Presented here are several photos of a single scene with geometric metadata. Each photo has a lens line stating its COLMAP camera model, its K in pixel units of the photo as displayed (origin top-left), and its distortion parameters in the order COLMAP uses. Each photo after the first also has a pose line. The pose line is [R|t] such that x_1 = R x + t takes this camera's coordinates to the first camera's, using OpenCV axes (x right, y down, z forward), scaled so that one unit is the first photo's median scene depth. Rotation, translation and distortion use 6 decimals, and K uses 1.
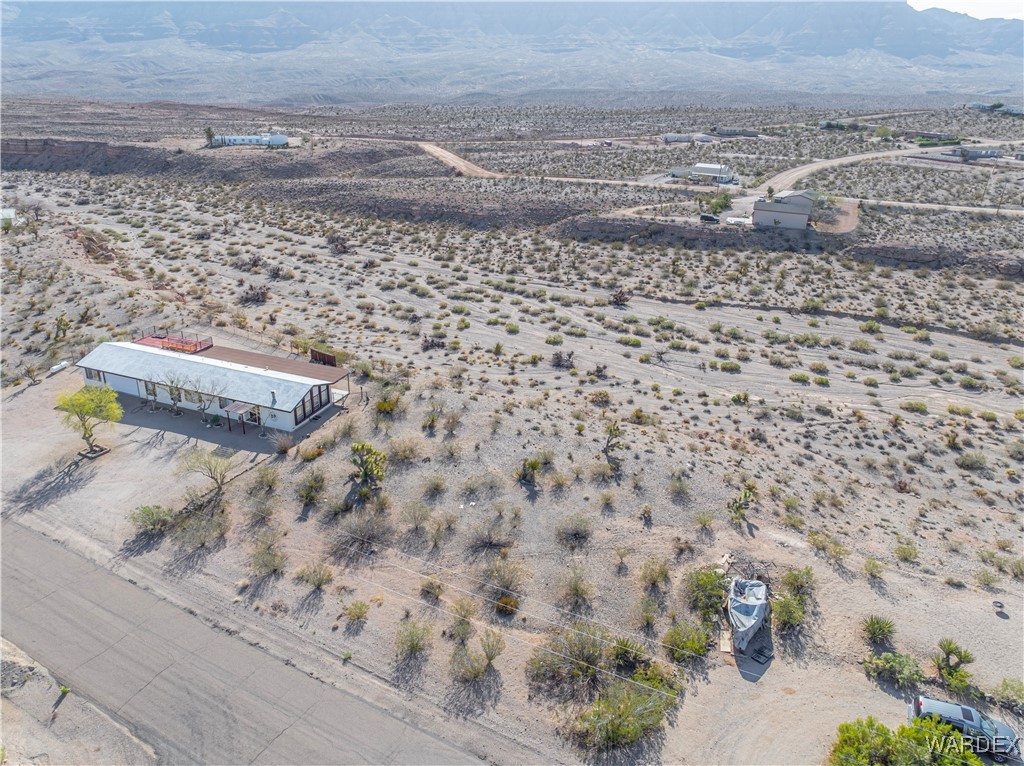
lens RADIAL K [[717.5, 0, 516.5], [0, 717.5, 376.1], [0, 0, 1]] dist [-0.013888, -0.010399]
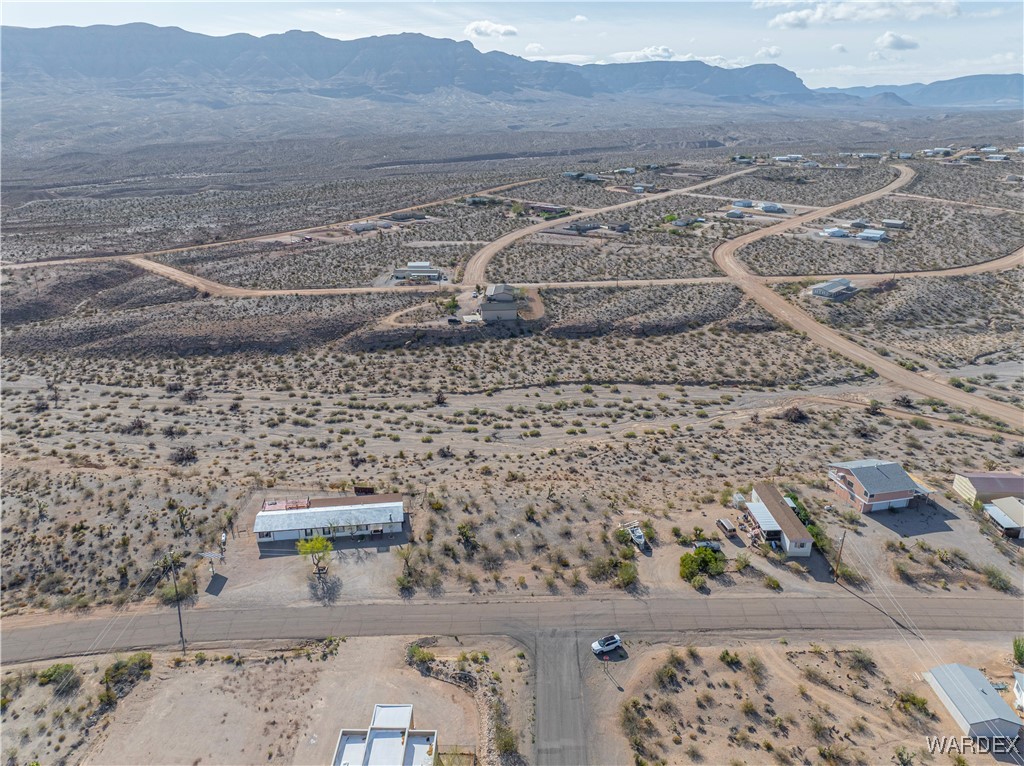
lens RADIAL K [[717.5, 0, 516.5], [0, 717.5, 376.1], [0, 0, 1]] dist [-0.013888, -0.010399]
pose [[0.872607, -0.191331, 0.449388, -0.464423], [0.210065, 0.977652, 0.008348, -0.160397], [-0.440942, 0.087116, 0.893298, -0.520865]]
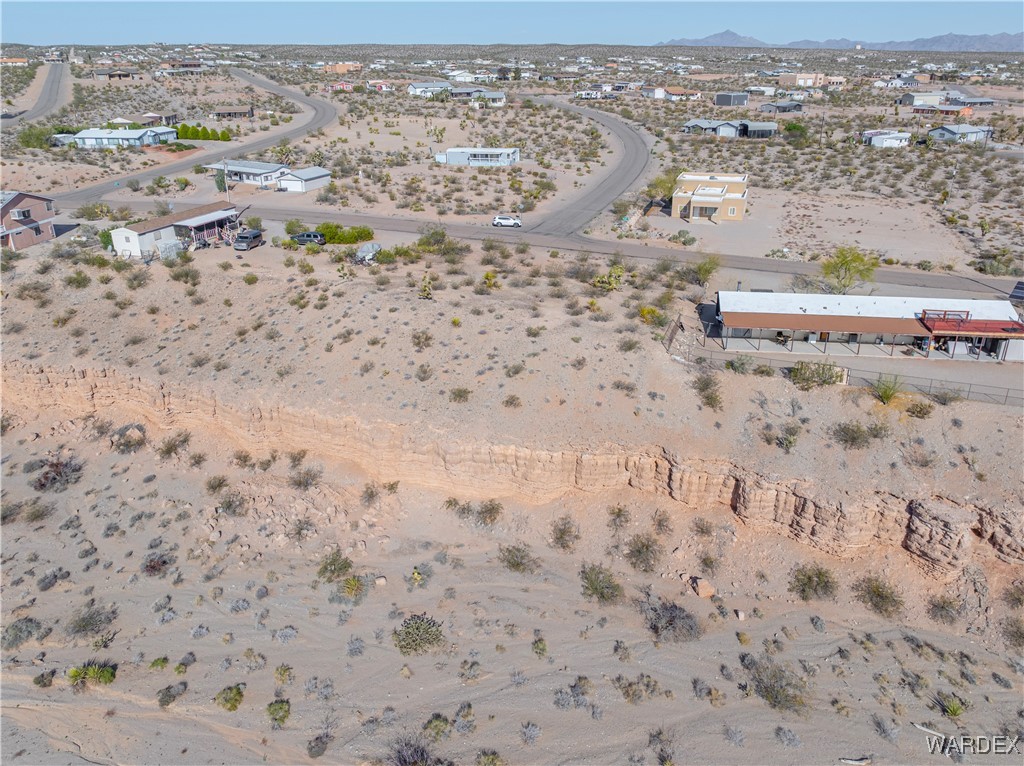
lens RADIAL K [[765.3, 0, 516.4], [0, 765.3, 379.0], [0, 0, 1]] dist [-0.019515, -0.002894]
pose [[-0.982927, 0.045148, -0.178371, 0.112270], [-0.095321, 0.704247, 0.703527, -0.358228], [0.157380, 0.708518, -0.687920, 1.006770]]
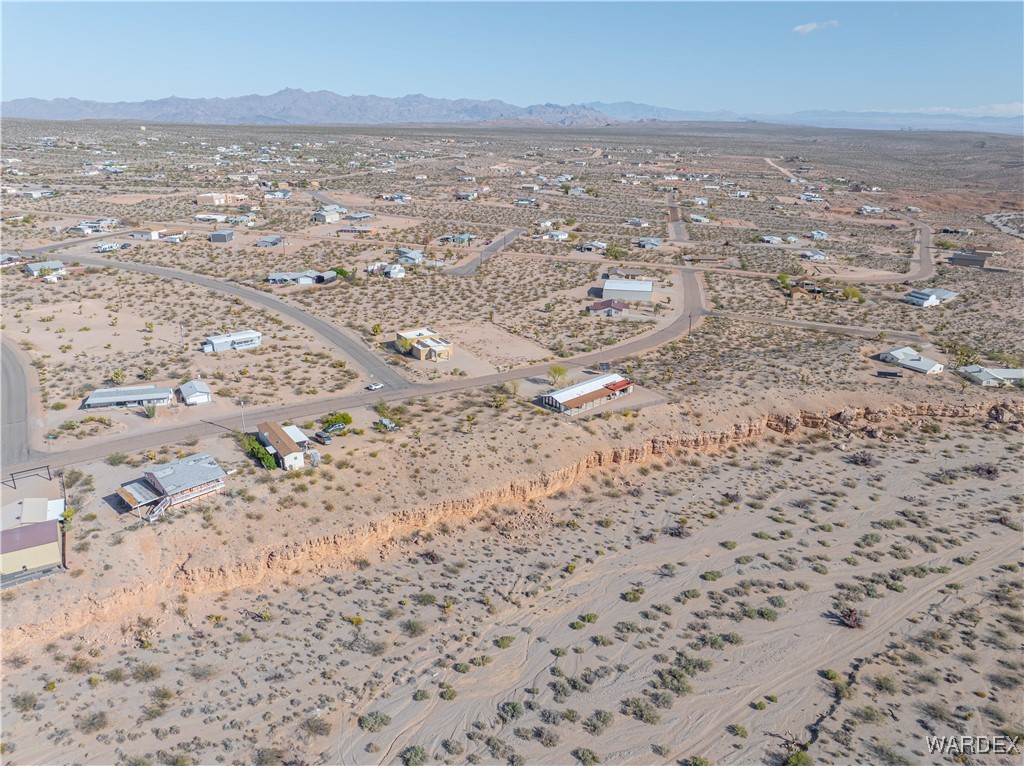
lens RADIAL K [[717.5, 0, 516.5], [0, 717.5, 376.1], [0, 0, 1]] dist [-0.013888, -0.010399]
pose [[-0.462098, 0.263400, -0.846809, 1.171840], [-0.368786, 0.811320, 0.453605, -0.700548], [0.806513, 0.521901, -0.277771, 0.907180]]
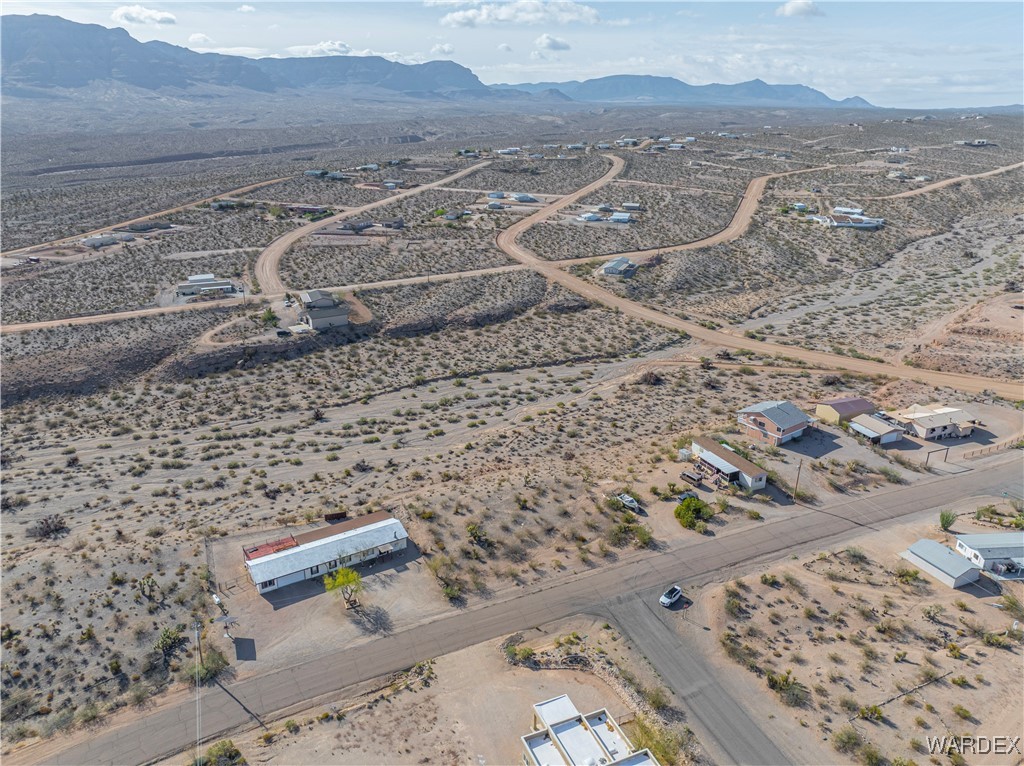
lens RADIAL K [[717.5, 0, 516.5], [0, 717.5, 376.1], [0, 0, 1]] dist [-0.013888, -0.010399]
pose [[0.606733, -0.299296, 0.736408, -0.773715], [0.321036, 0.939757, 0.117438, -0.264877], [-0.727194, 0.165160, 0.666267, -0.309811]]
